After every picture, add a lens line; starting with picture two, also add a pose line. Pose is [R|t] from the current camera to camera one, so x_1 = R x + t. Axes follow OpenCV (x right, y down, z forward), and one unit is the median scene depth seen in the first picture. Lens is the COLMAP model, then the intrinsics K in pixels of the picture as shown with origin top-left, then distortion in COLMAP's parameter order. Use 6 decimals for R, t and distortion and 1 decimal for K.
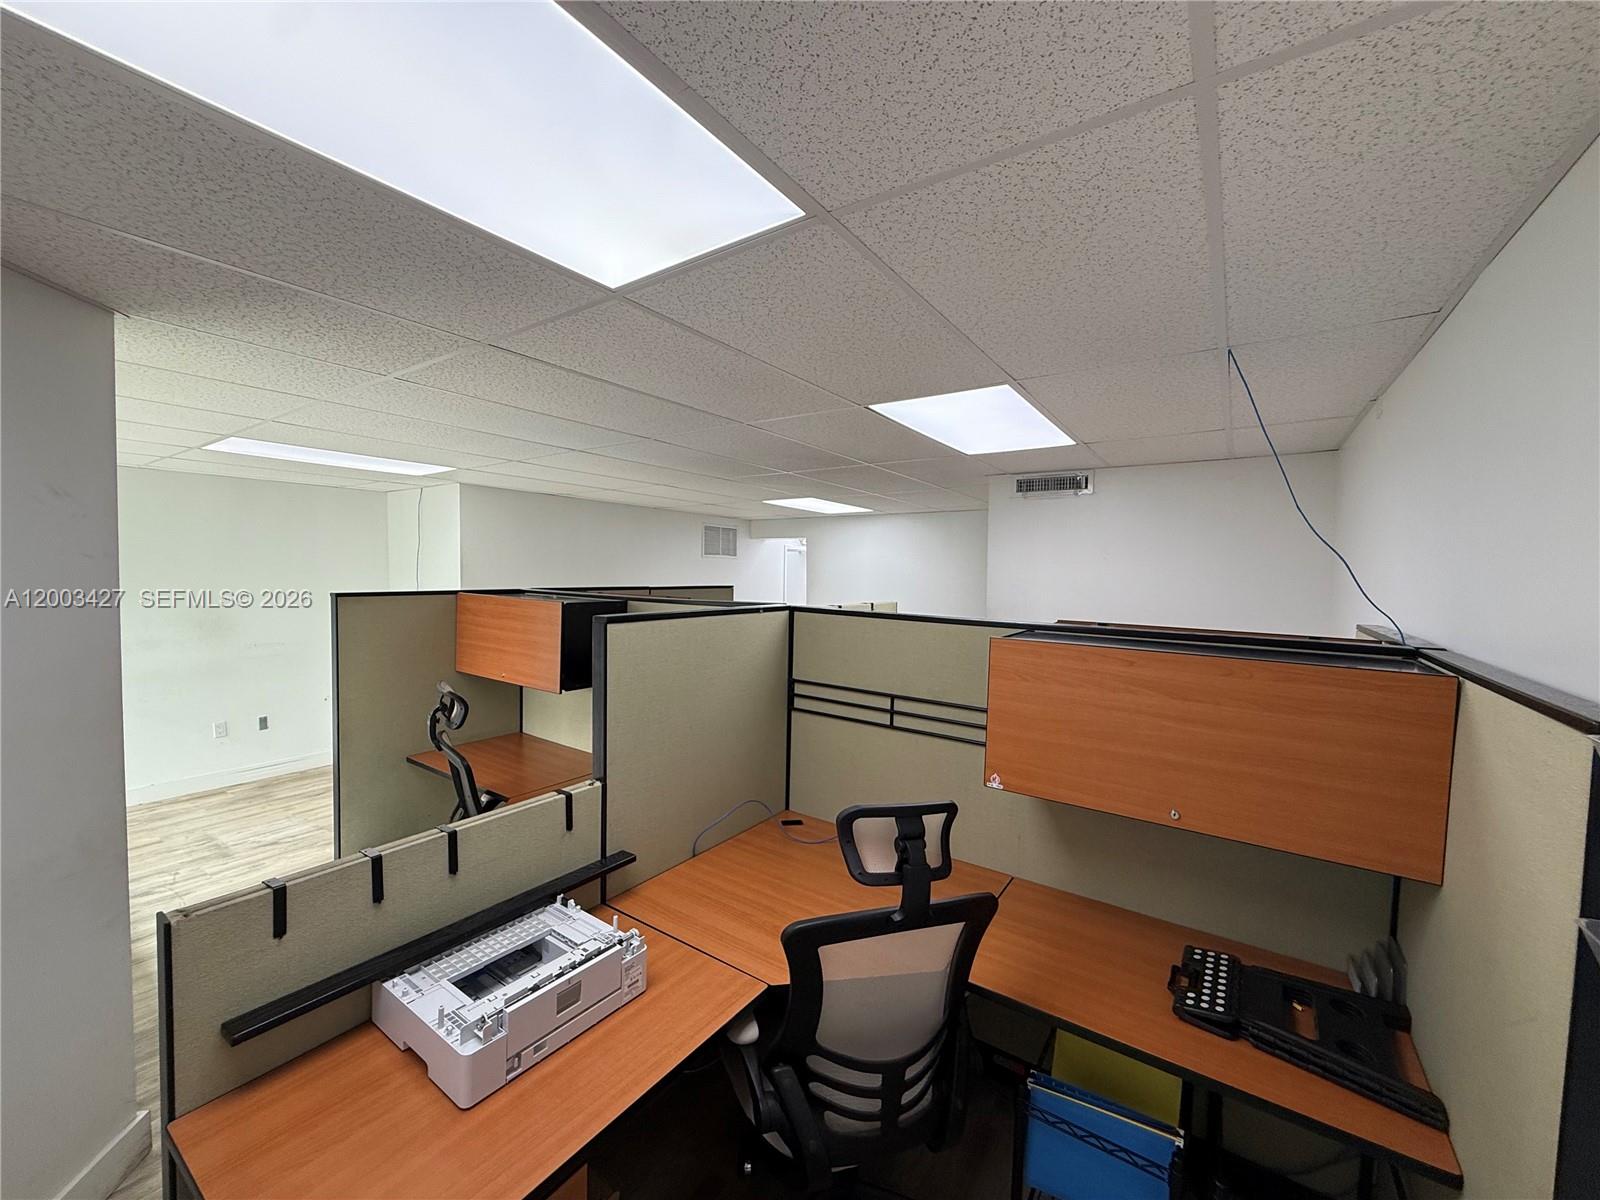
lens RADIAL K [[639.7, 0, 797.0], [0, 639.7, 598.4], [0, 0, 1]] dist [-0.001036, -0.000171]
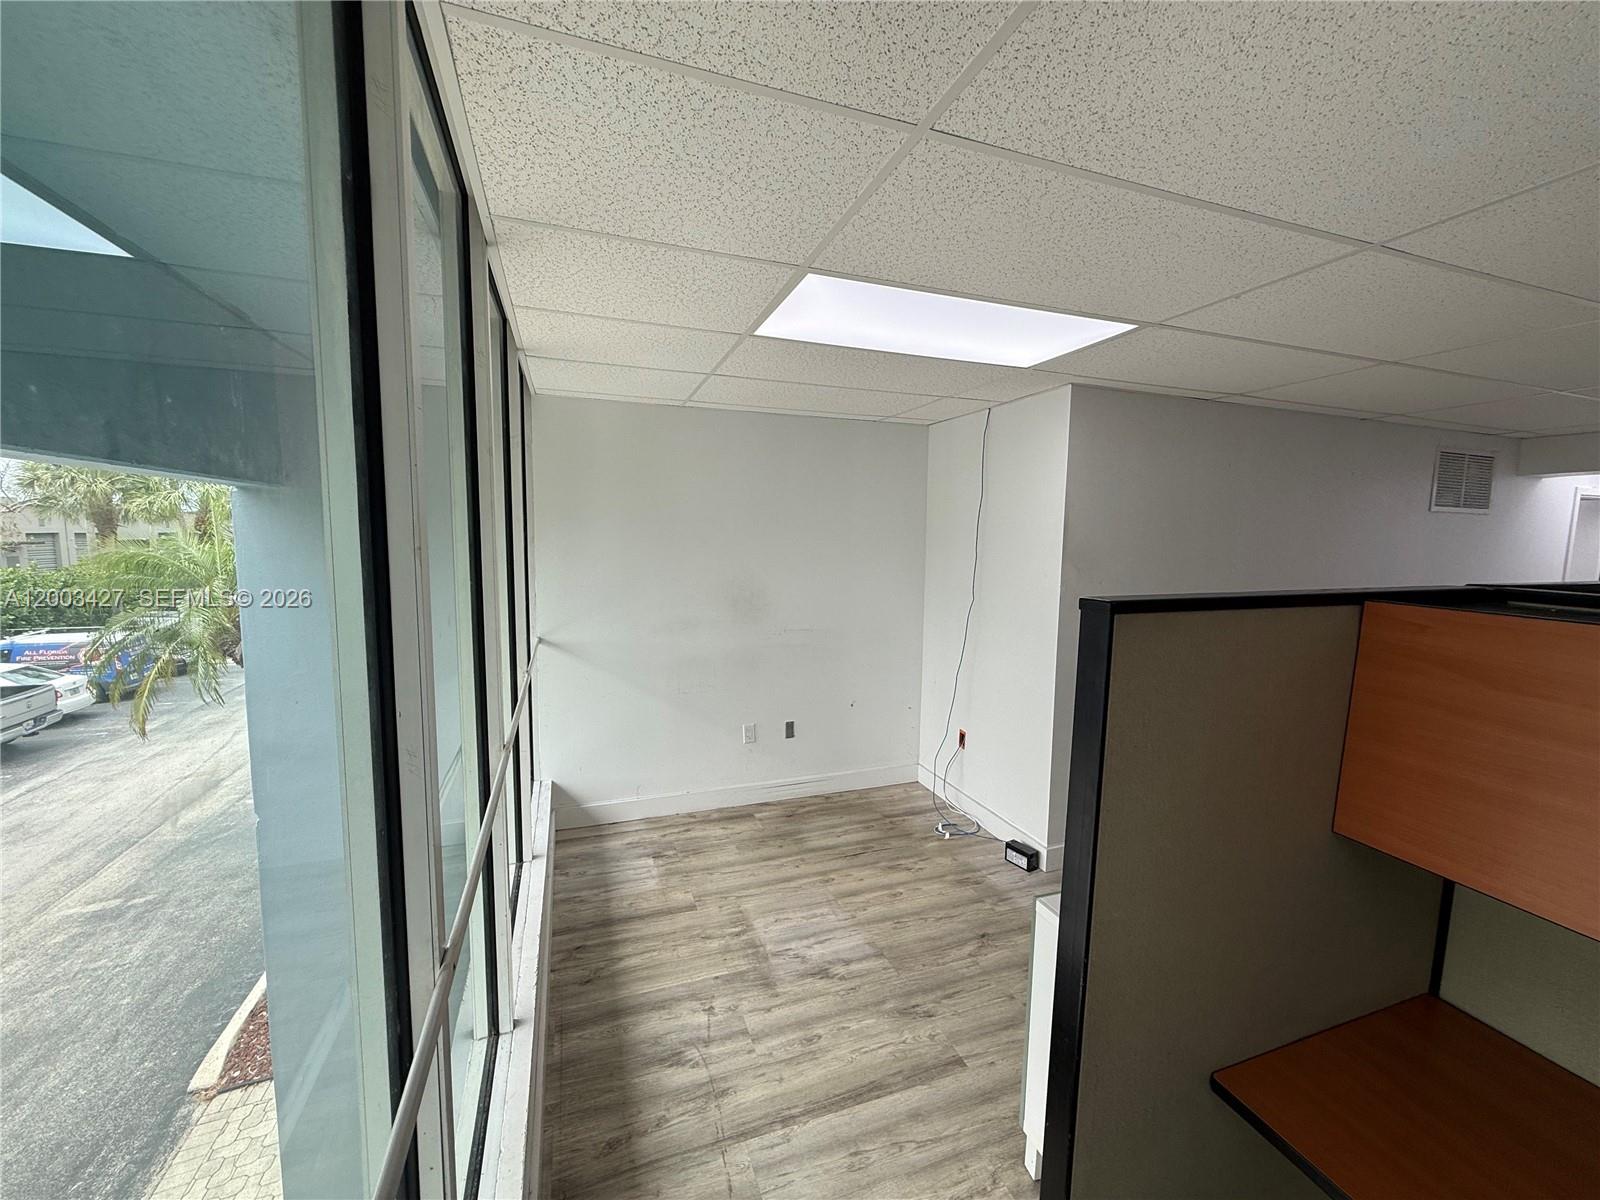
lens RADIAL K [[639.7, 0, 802.3], [0, 639.7, 598.7], [0, 0, 1]] dist [-0.001036, -0.000171]
pose [[0.814888, 0.062396, -0.576251, -0.484980], [-0.029381, 0.997357, 0.066444, -0.022910], [0.578874, -0.037213, 0.814567, 0.478338]]
